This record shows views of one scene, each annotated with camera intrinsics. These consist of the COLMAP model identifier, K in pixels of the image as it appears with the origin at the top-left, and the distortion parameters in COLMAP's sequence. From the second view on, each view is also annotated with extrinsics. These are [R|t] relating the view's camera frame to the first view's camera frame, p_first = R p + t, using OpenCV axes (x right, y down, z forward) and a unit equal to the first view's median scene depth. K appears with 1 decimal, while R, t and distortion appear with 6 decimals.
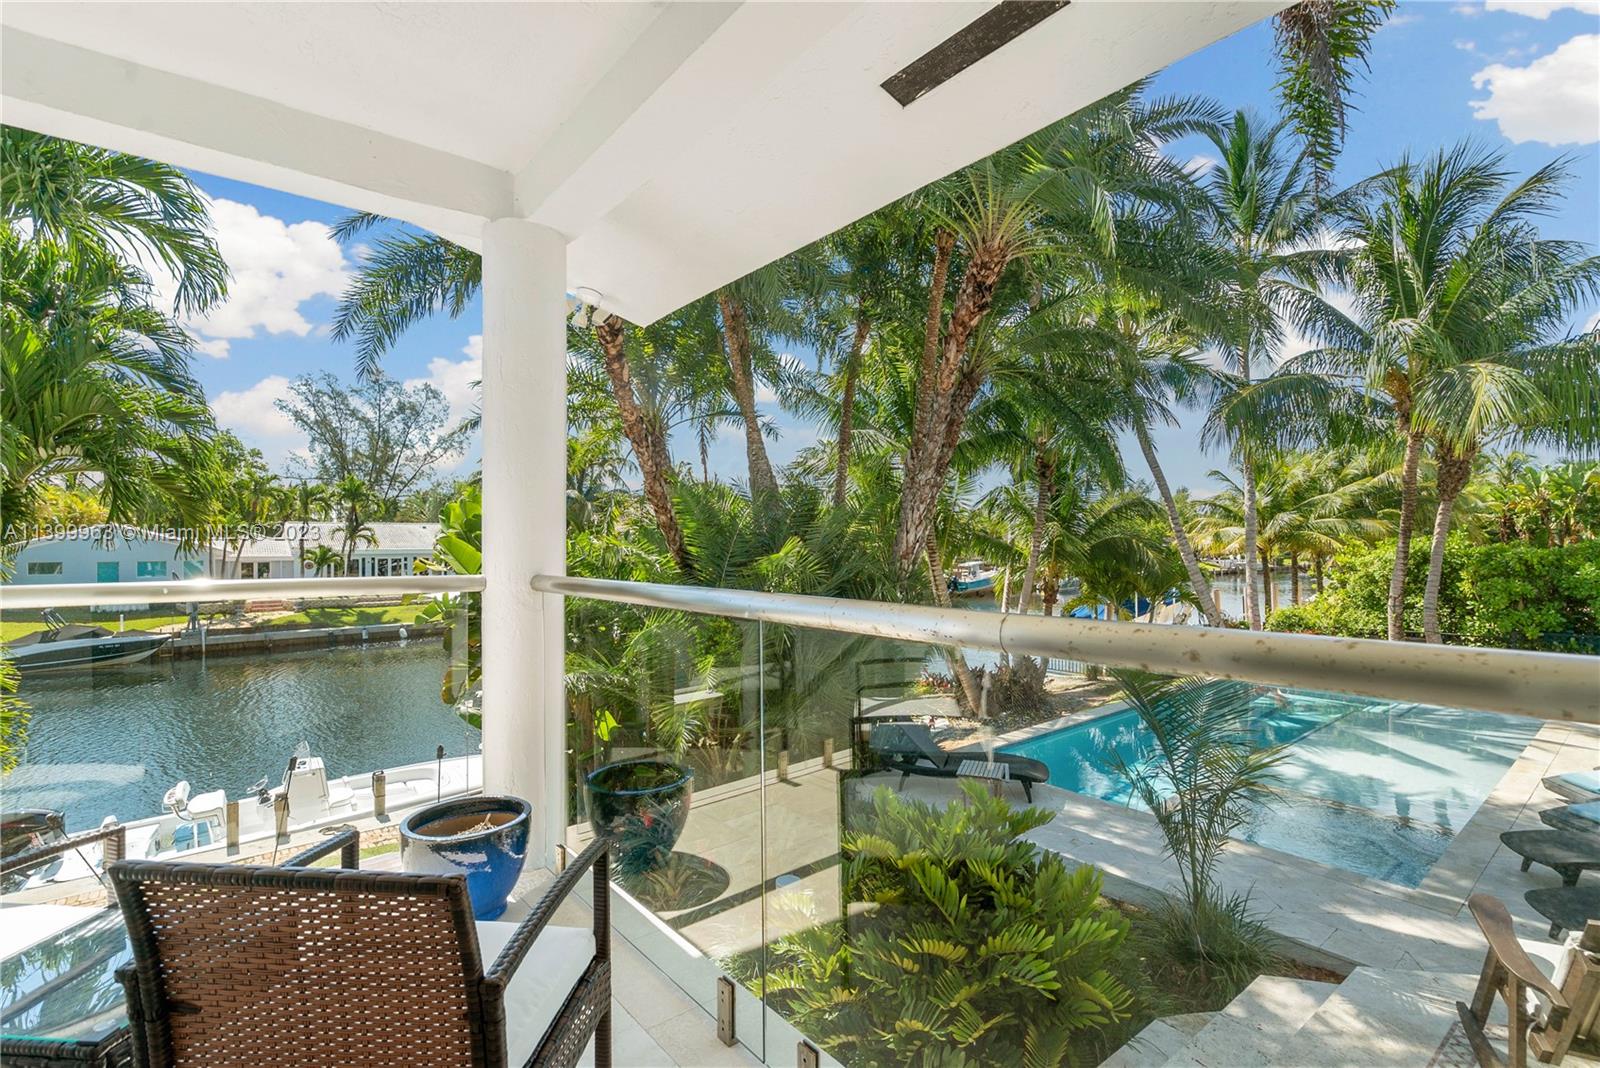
lens RADIAL K [[734.8, 0, 792.0], [0, 734.8, 532.6], [0, 0, 1]] dist [-0.003949, -0.000131]
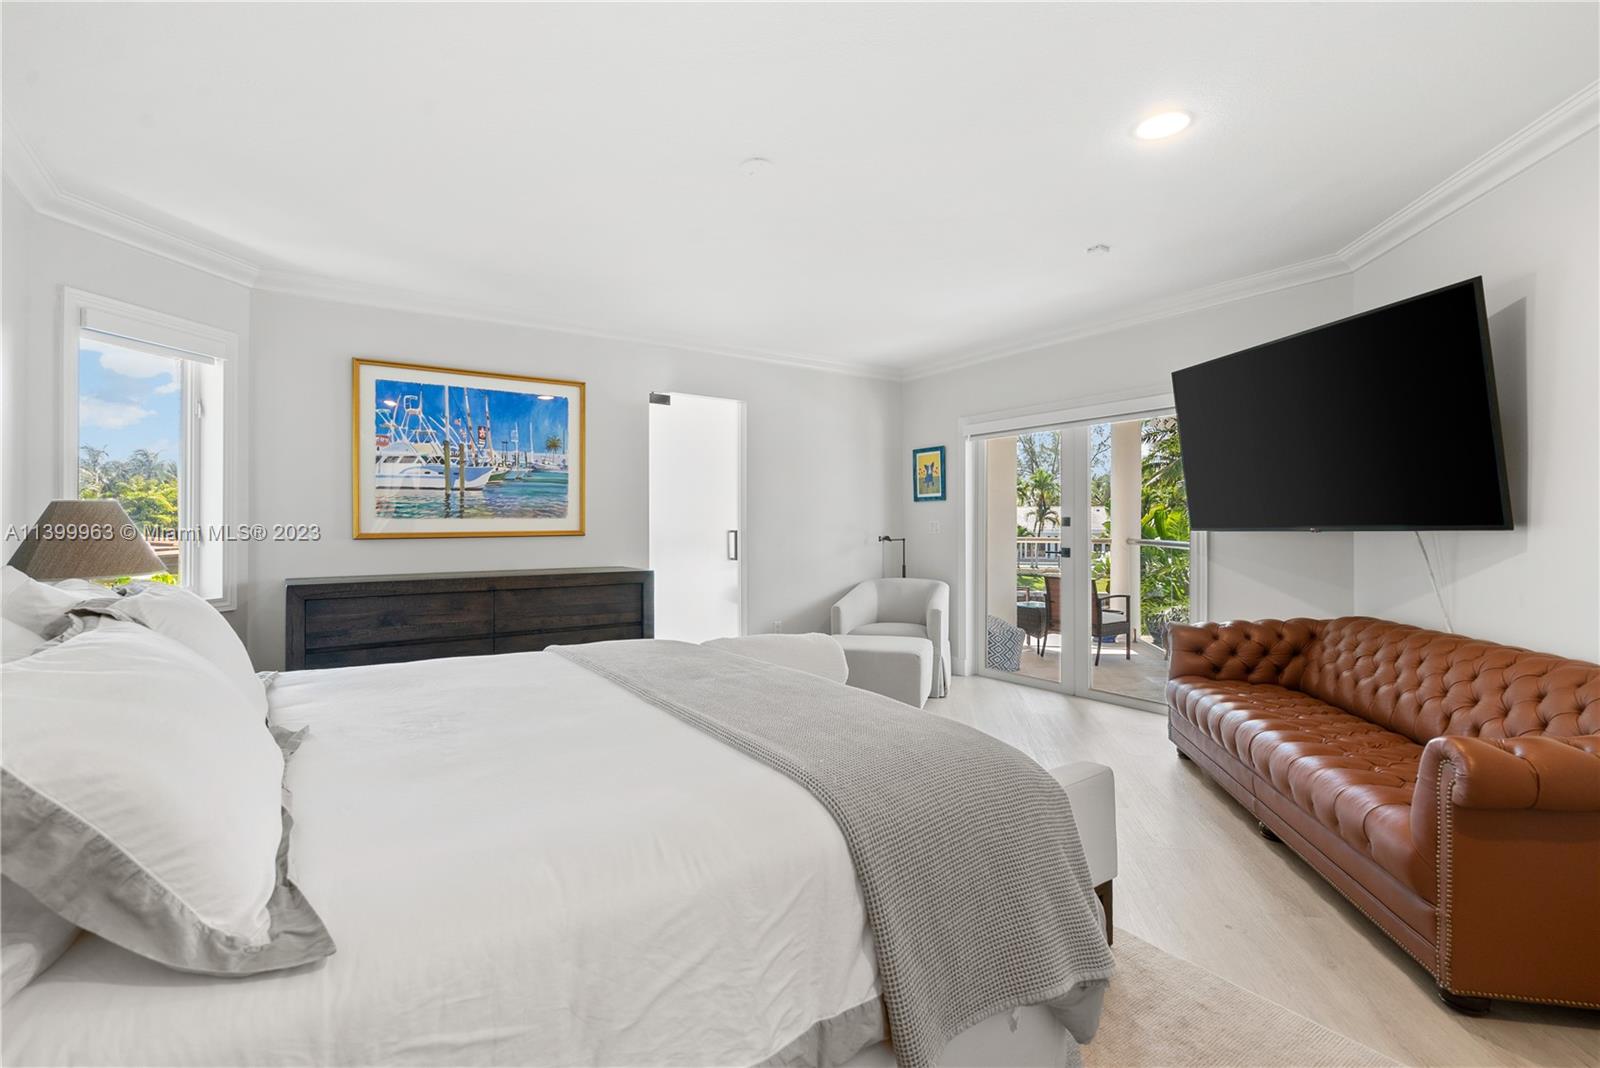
lens RADIAL K [[734.8, 0, 797.5], [0, 734.8, 526.5], [0, 0, 1]] dist [-0.003949, -0.000131]
pose [[0.656679, 0.006995, -0.754137, 0.053329], [0.006217, 0.999873, 0.014688, -0.001965], [0.754144, -0.014334, 0.656552, -0.102030]]
